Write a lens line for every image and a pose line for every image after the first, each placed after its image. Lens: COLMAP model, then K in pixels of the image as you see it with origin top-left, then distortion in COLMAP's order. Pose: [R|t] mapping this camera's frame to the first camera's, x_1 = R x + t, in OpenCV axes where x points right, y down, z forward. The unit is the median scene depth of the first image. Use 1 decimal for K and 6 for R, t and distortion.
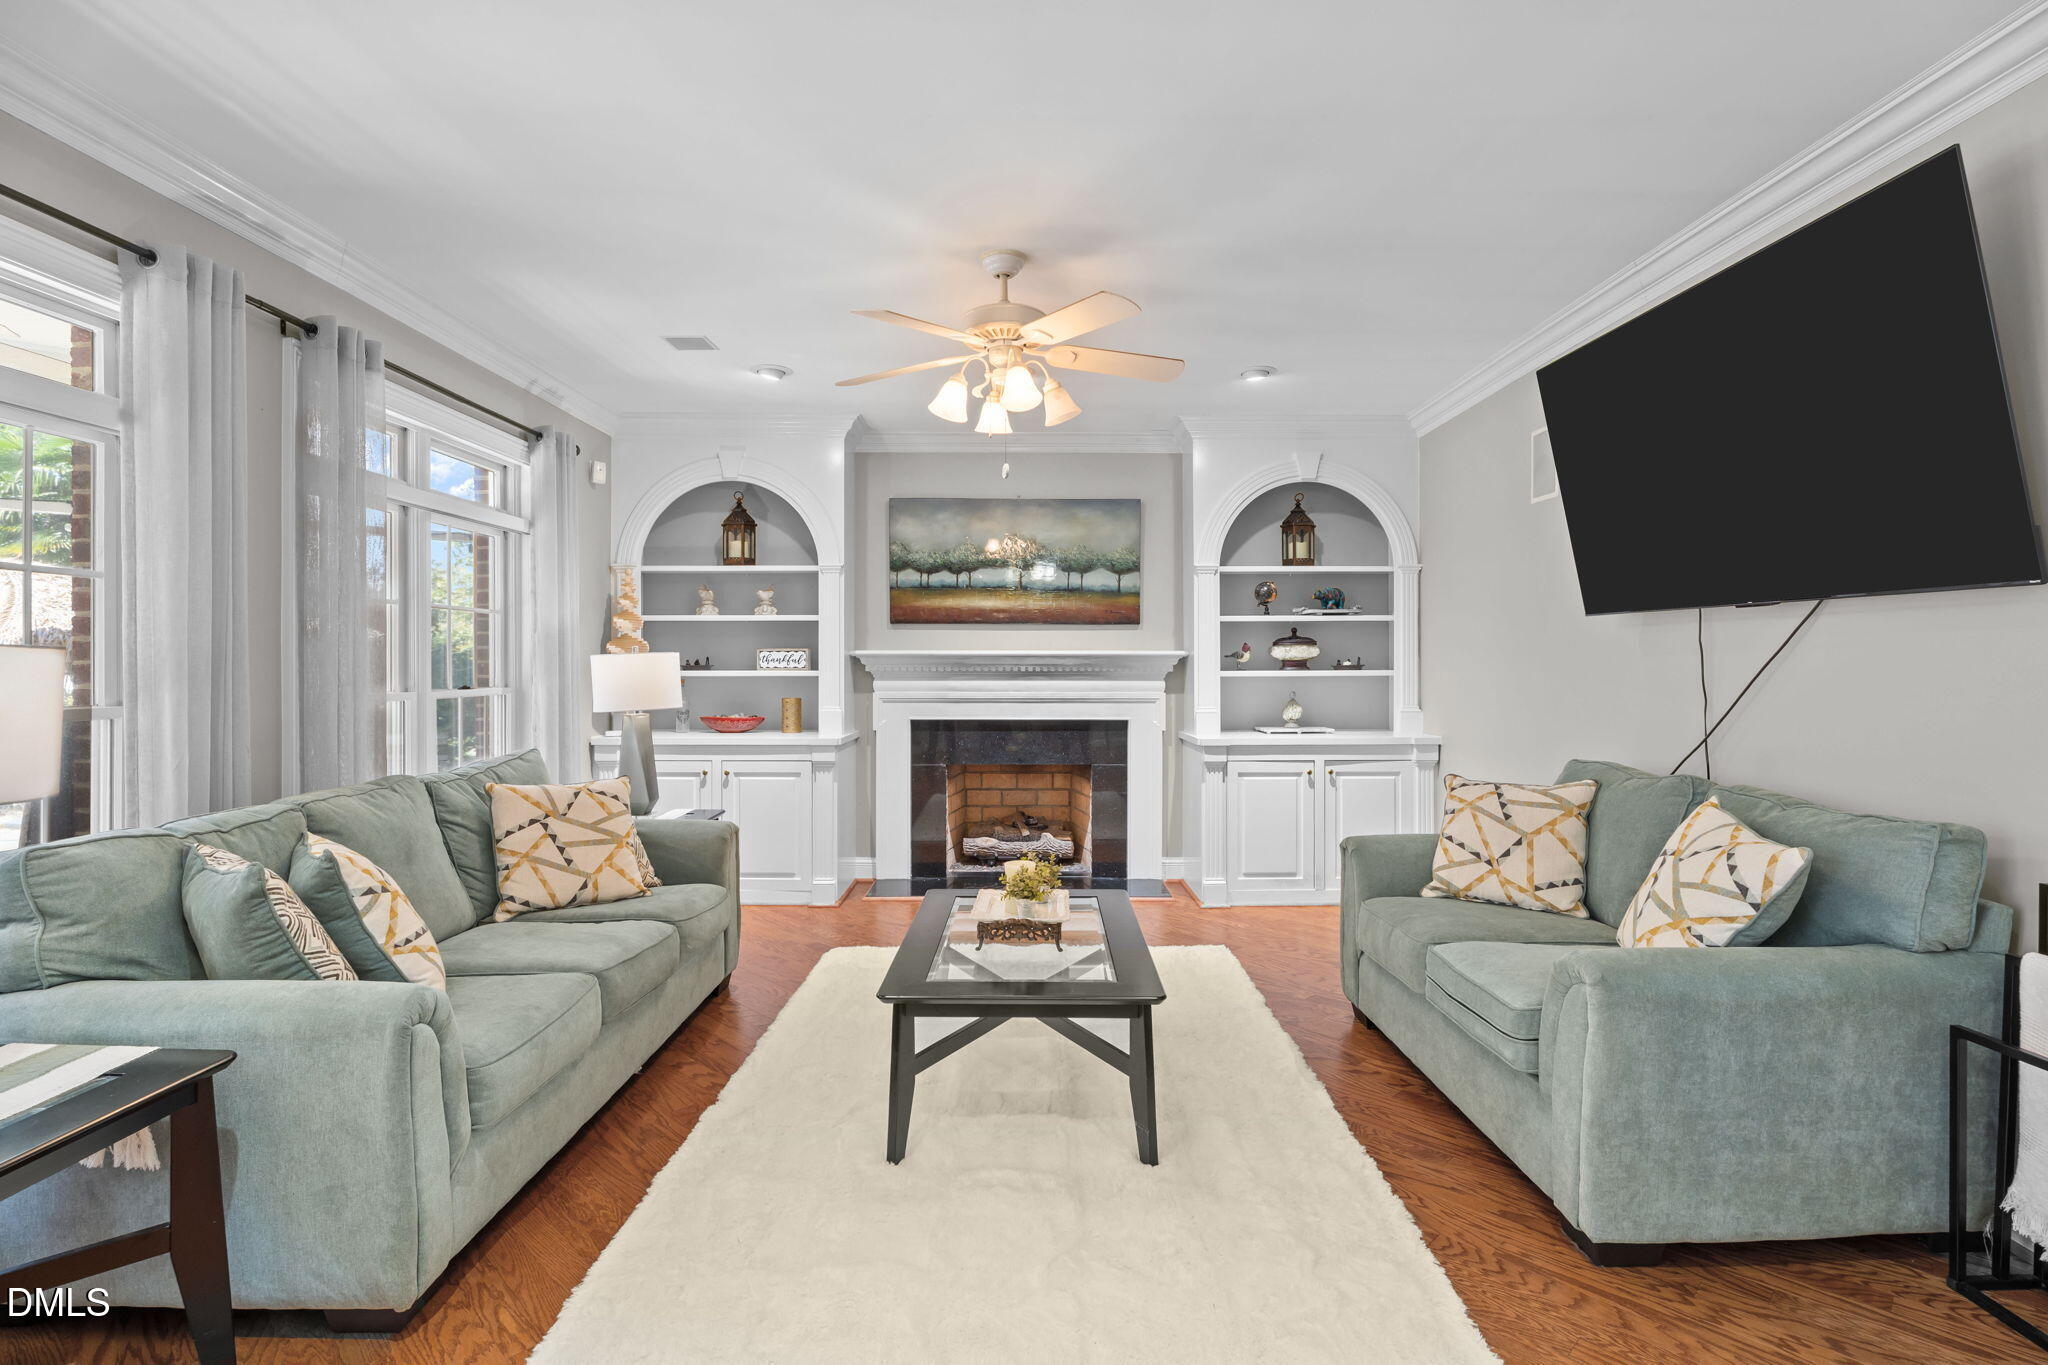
lens RADIAL K [[978.6, 0, 1024.0], [0, 978.6, 682.5], [0, 0, 1]] dist [-0.009489, -0.000012]
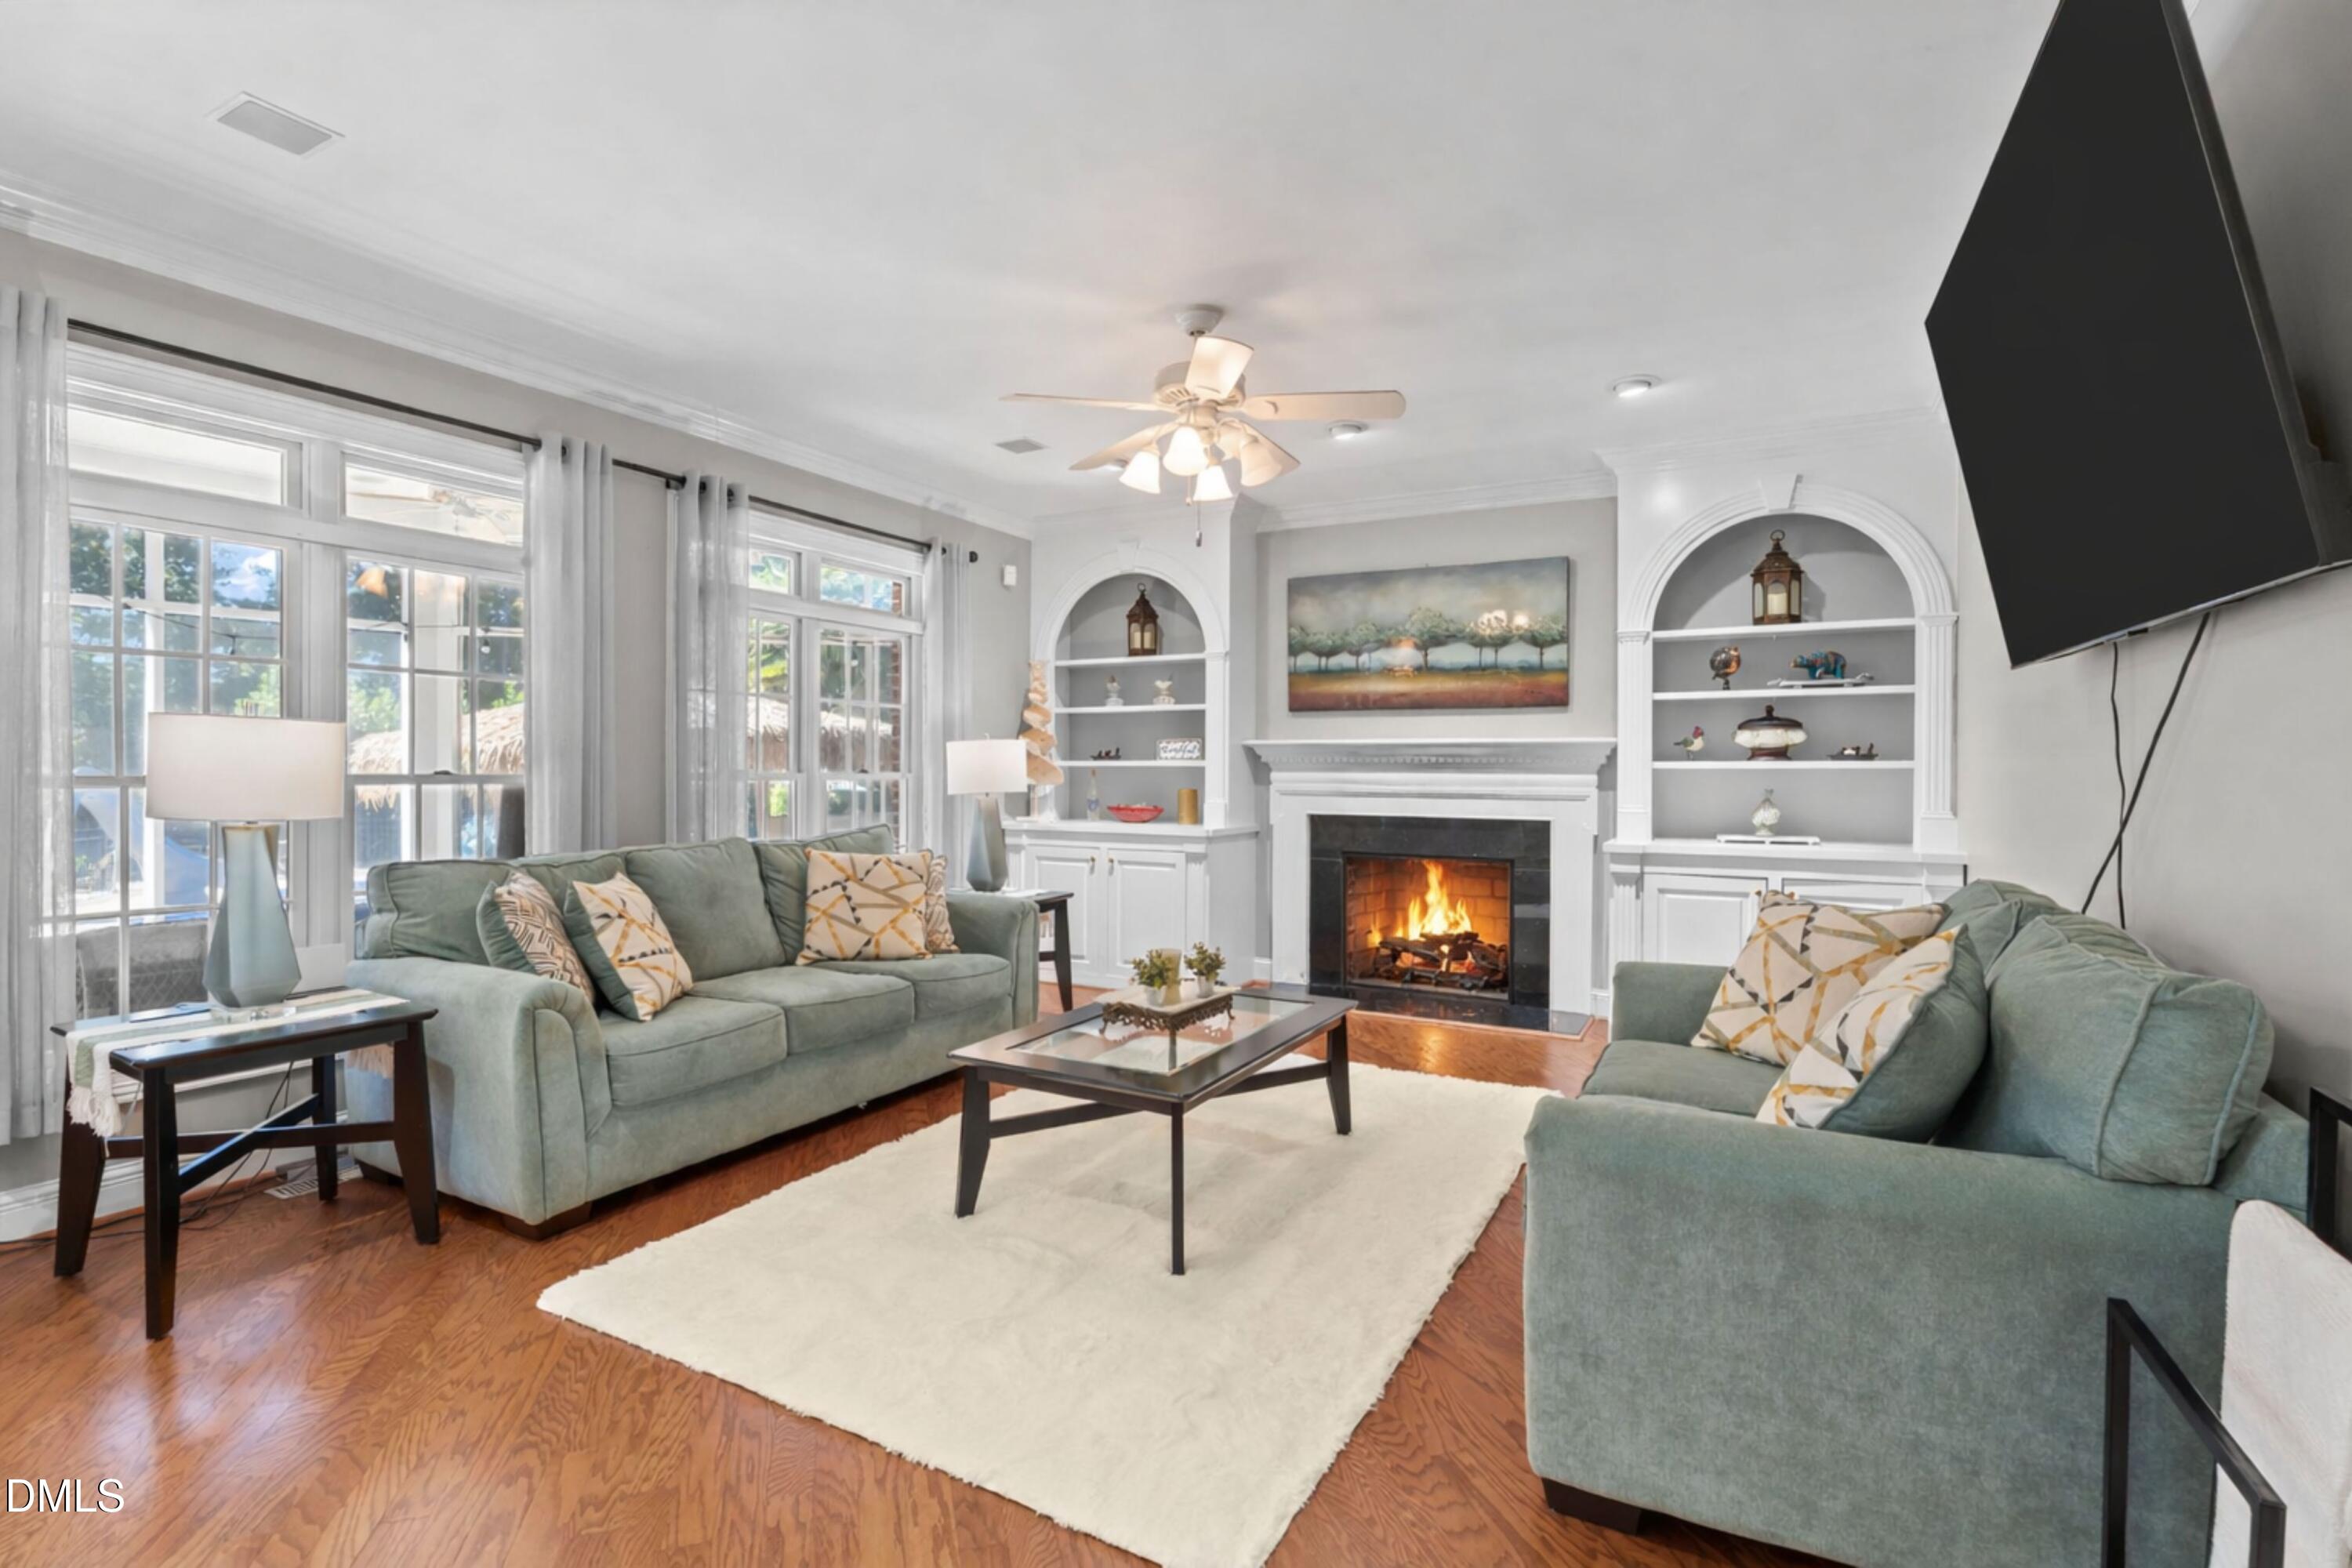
lens RADIAL K [[1071.2, 0, 1184.3], [0, 1071.2, 796.7], [0, 0, 1]] dist [-0.016000, 0.000083]
pose [[0.881436, 0.016197, -0.472026, 0.417777], [-0.013387, 0.999867, 0.009311, 0.021029], [0.472114, -0.001888, 0.881535, 0.074772]]
